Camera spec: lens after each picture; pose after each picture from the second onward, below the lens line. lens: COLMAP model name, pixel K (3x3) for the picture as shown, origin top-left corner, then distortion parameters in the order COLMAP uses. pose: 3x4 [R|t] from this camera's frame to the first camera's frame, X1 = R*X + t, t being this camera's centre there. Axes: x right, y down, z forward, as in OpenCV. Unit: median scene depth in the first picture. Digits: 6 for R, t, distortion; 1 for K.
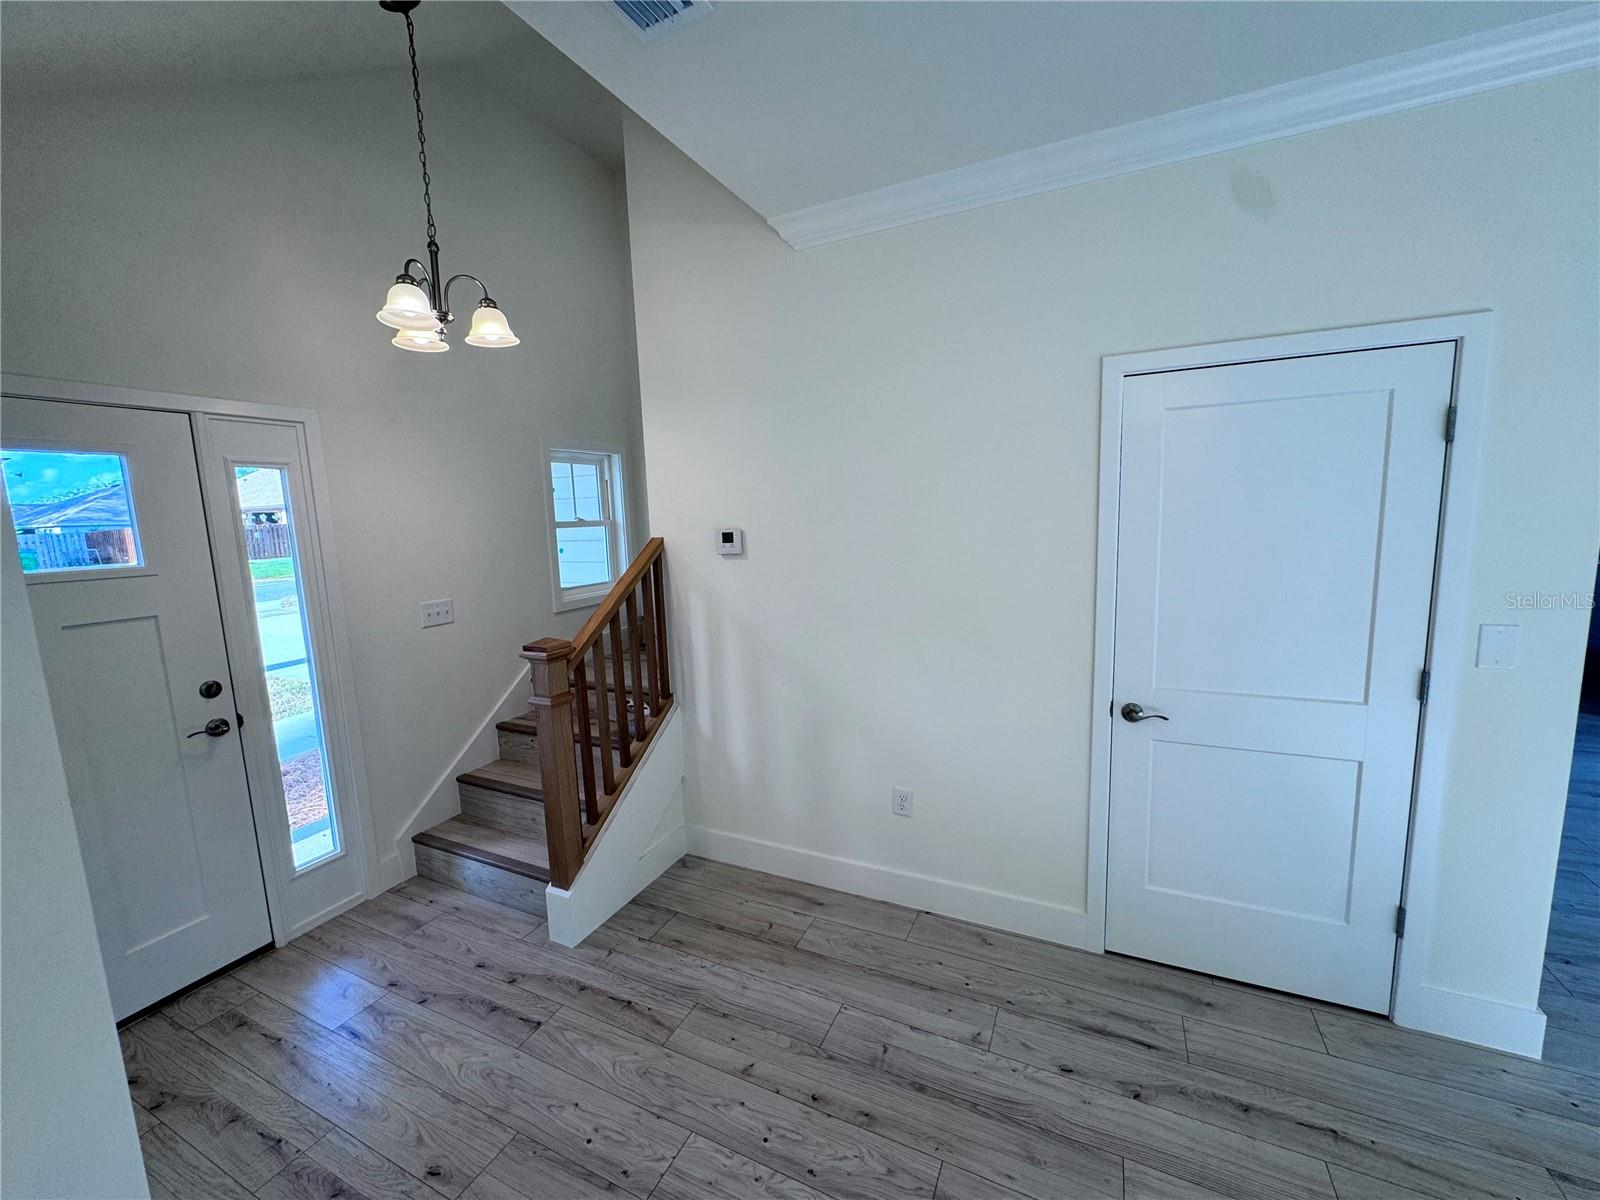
lens RADIAL K [[639.8, 0, 807.2], [0, 639.8, 601.6], [0, 0, 1]] dist [-0.001467, 0.000221]
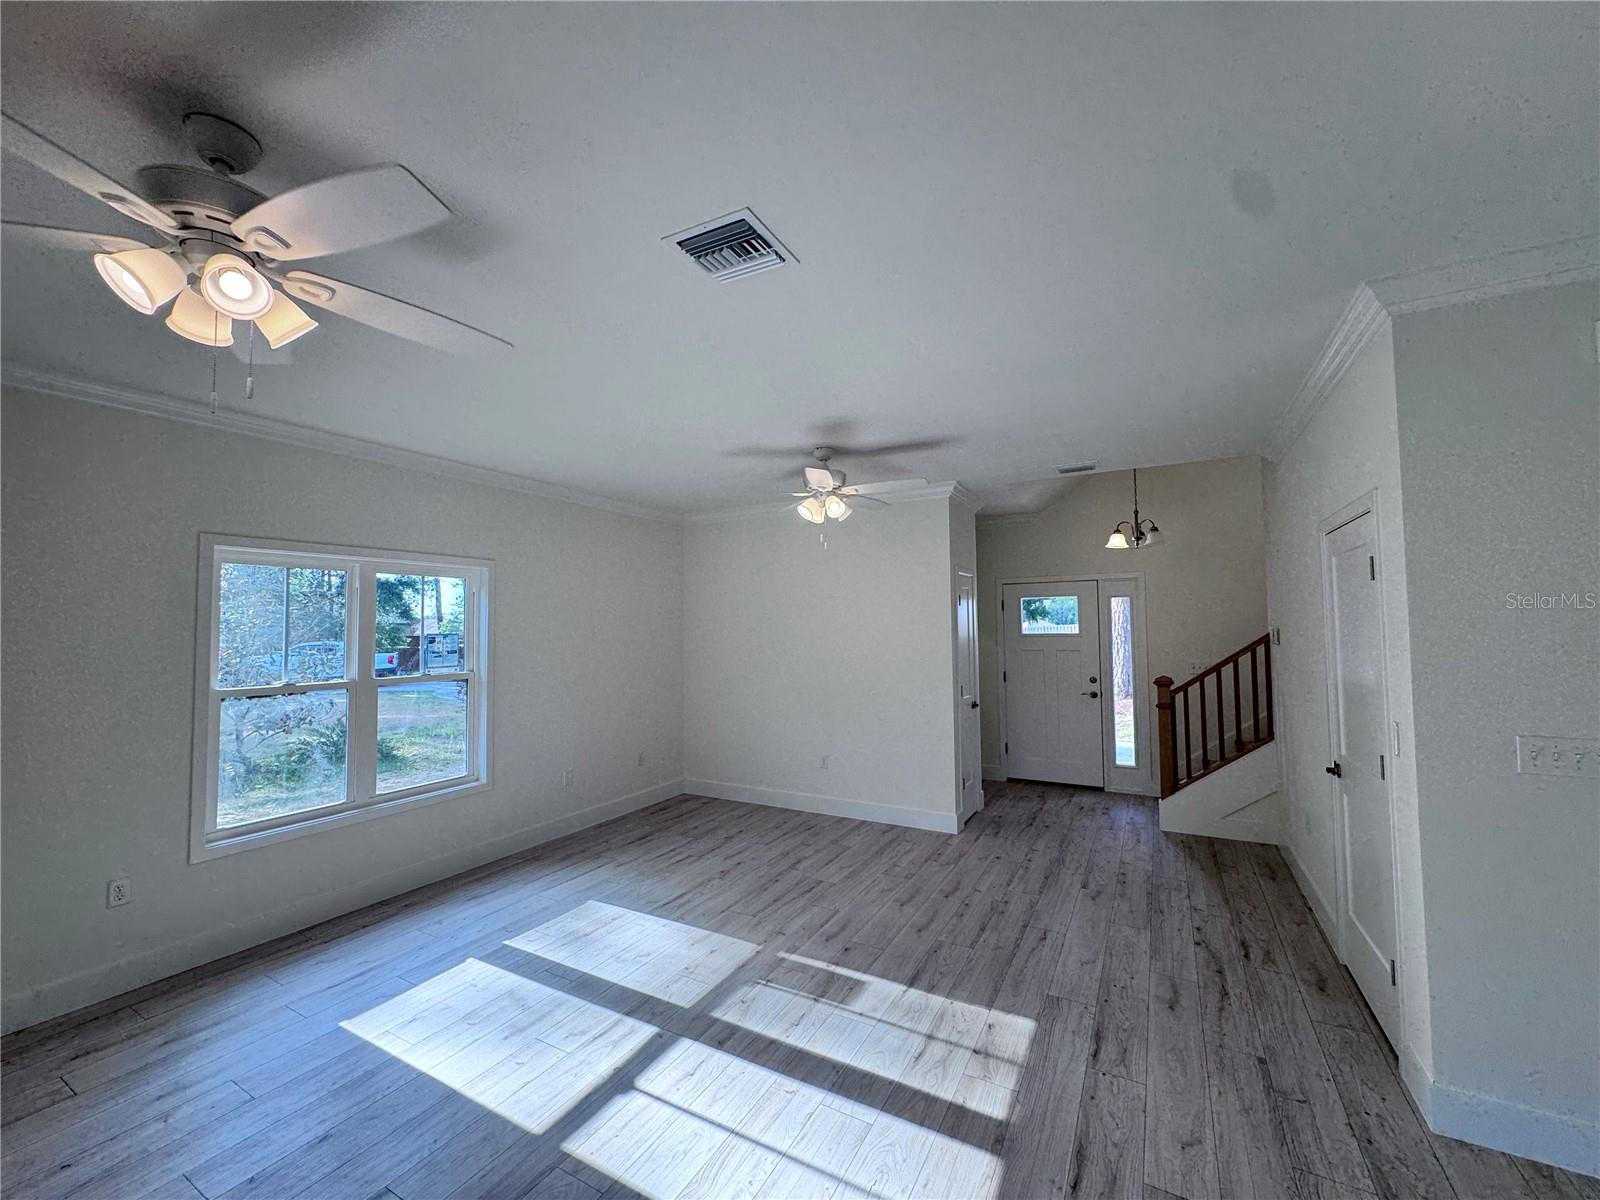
lens RADIAL K [[639.8, 0, 796.4], [0, 639.8, 603.5], [0, 0, 1]] dist [-0.001467, 0.000221]
pose [[-0.075470, -0.006896, -0.997124, 2.045995], [-0.126137, 0.992009, 0.002686, -0.035964], [0.989138, 0.125977, -0.075737, -0.090959]]
